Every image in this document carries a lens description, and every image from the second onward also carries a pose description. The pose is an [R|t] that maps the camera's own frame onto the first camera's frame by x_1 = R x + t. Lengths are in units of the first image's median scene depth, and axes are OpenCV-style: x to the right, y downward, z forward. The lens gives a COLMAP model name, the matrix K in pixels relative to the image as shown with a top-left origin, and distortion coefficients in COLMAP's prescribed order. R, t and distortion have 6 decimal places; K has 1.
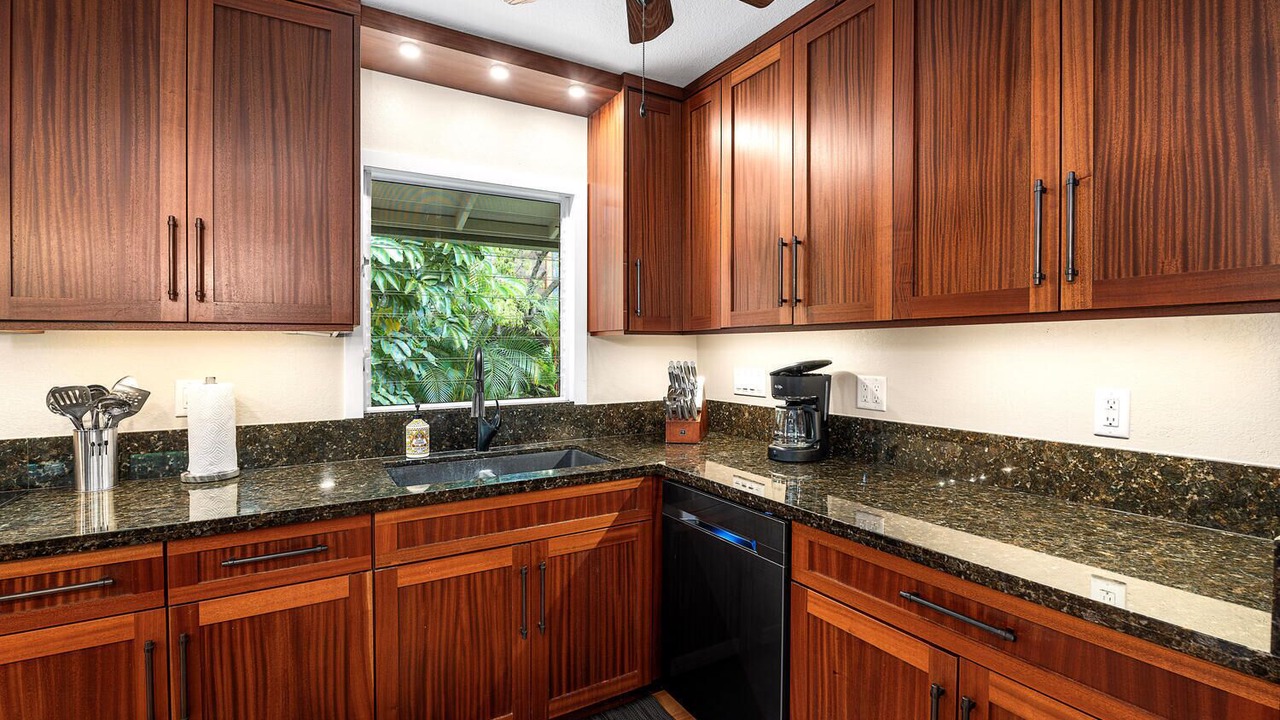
lens RADIAL K [[577.5, 0, 645.9], [0, 577.5, 357.6], [0, 0, 1]] dist [-0.015622, -0.001493]
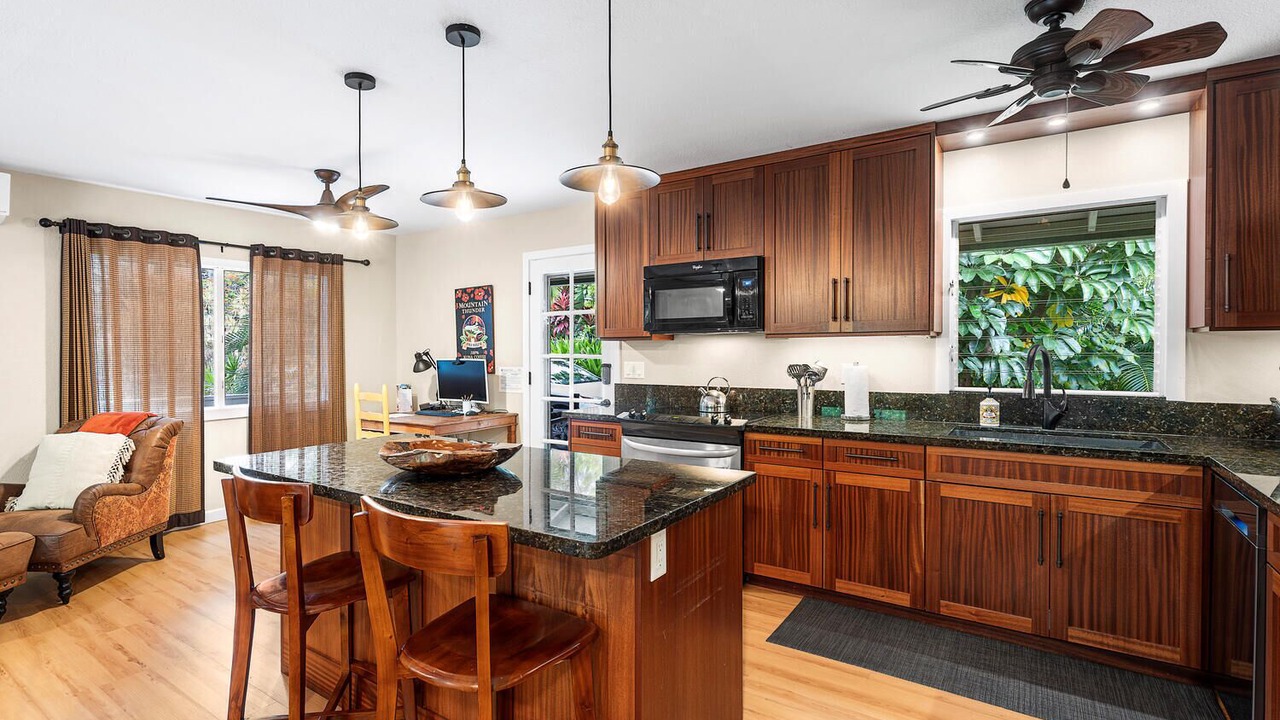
lens RADIAL K [[625.0, 0, 588.3], [0, 625.0, 353.3], [0, 0, 1]] dist [0.003794, 0.001941]
pose [[0.390039, 0.009011, -0.920754, 0.670941], [-0.010441, 0.999931, 0.005363, 0.004451], [0.920739, 0.007522, 0.390106, -0.500082]]
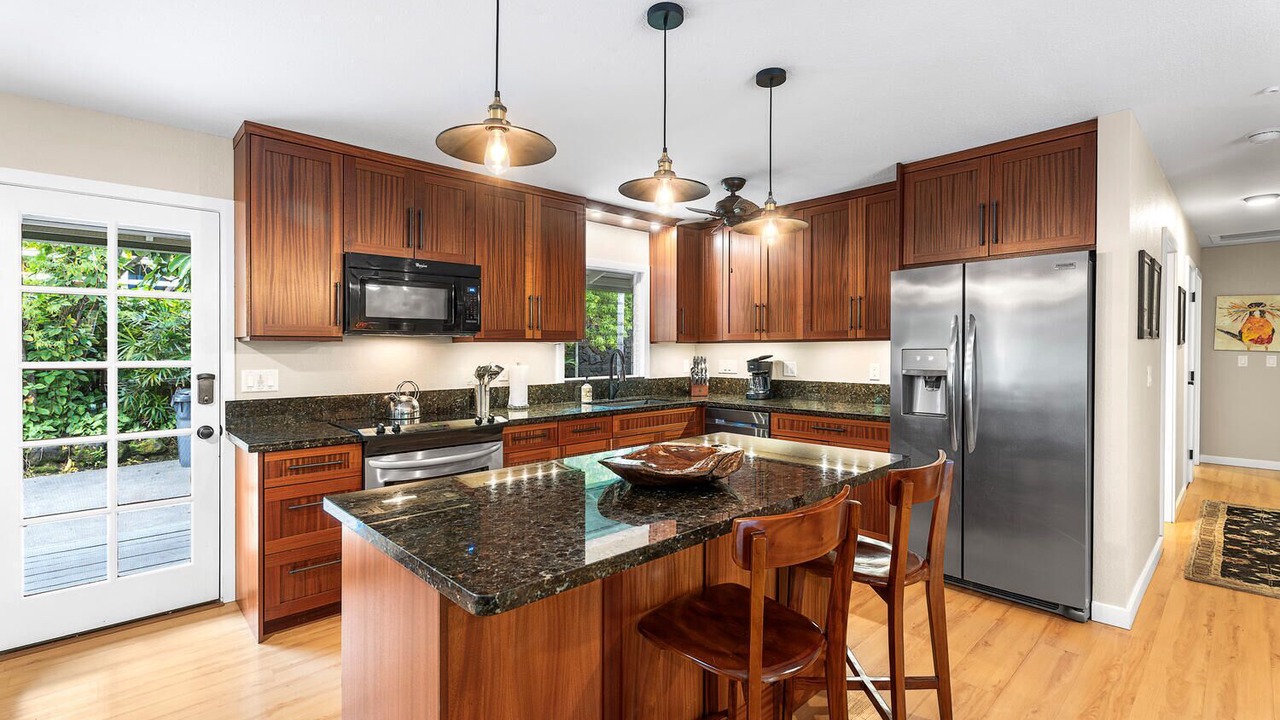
lens RADIAL K [[577.5, 0, 639.1], [0, 577.5, 358.8], [0, 0, 1]] dist [-0.015622, -0.001493]
pose [[0.978669, -0.001930, 0.205436, -0.731979], [0.002304, 0.999996, -0.001582, 0.023096], [-0.205432, 0.002022, 0.978669, -1.234824]]
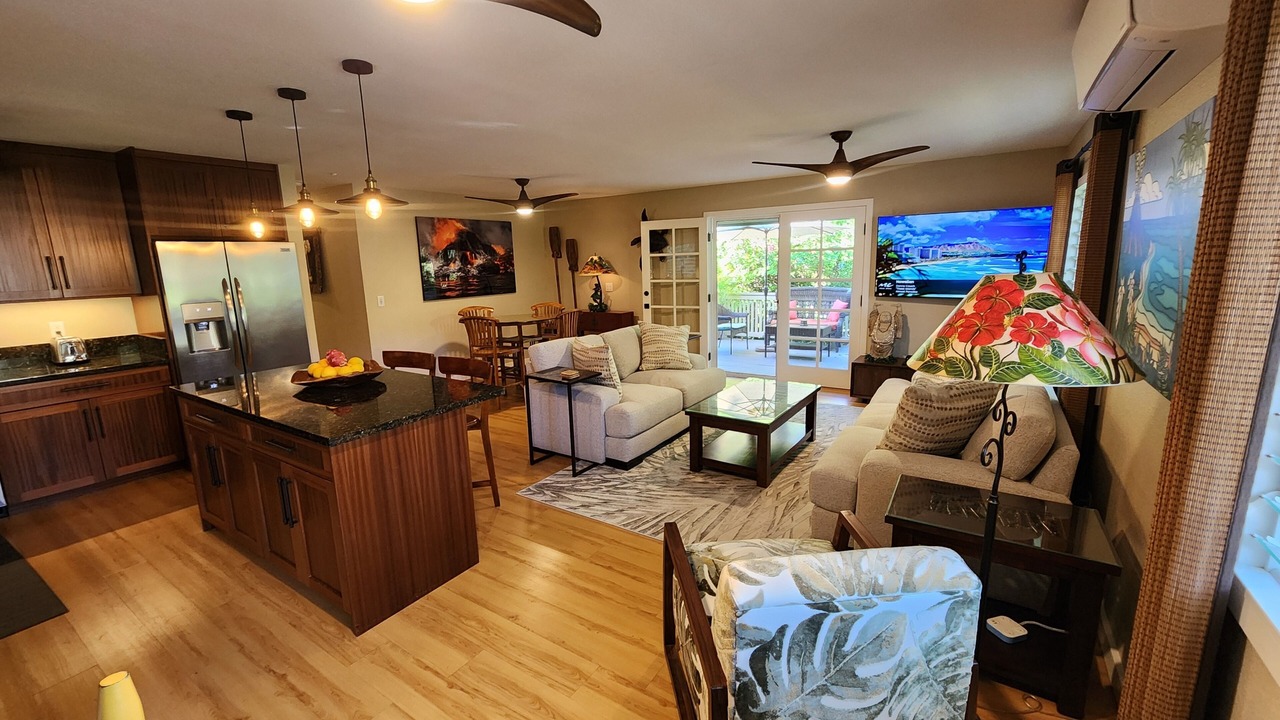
lens RADIAL K [[519.4, 0, 645.0], [0, 519.4, 358.6], [0, 0, 1]] dist [-0.003274, -0.000058]
pose [[-0.438481, -0.154427, 0.885374, -2.201155], [0.044506, 0.980188, 0.193006, -0.104790], [-0.897638, 0.124034, -0.422920, -0.454875]]
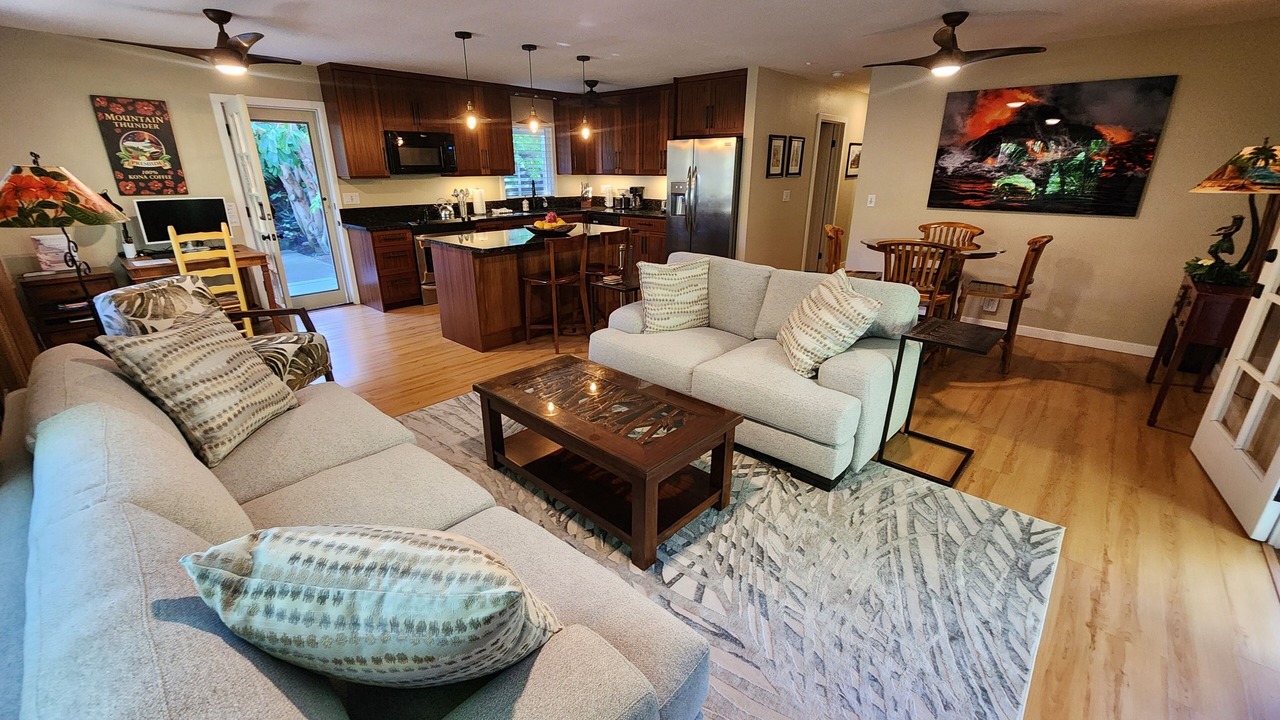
lens RADIAL K [[519.4, 0, 628.8], [0, 519.4, 360.5], [0, 0, 1]] dist [-0.003274, -0.000058]
pose [[0.956571, -0.097721, 0.274631, -0.834817], [0.001576, 0.943855, 0.330357, -0.024864], [-0.291494, -0.315577, 0.903018, -2.860839]]
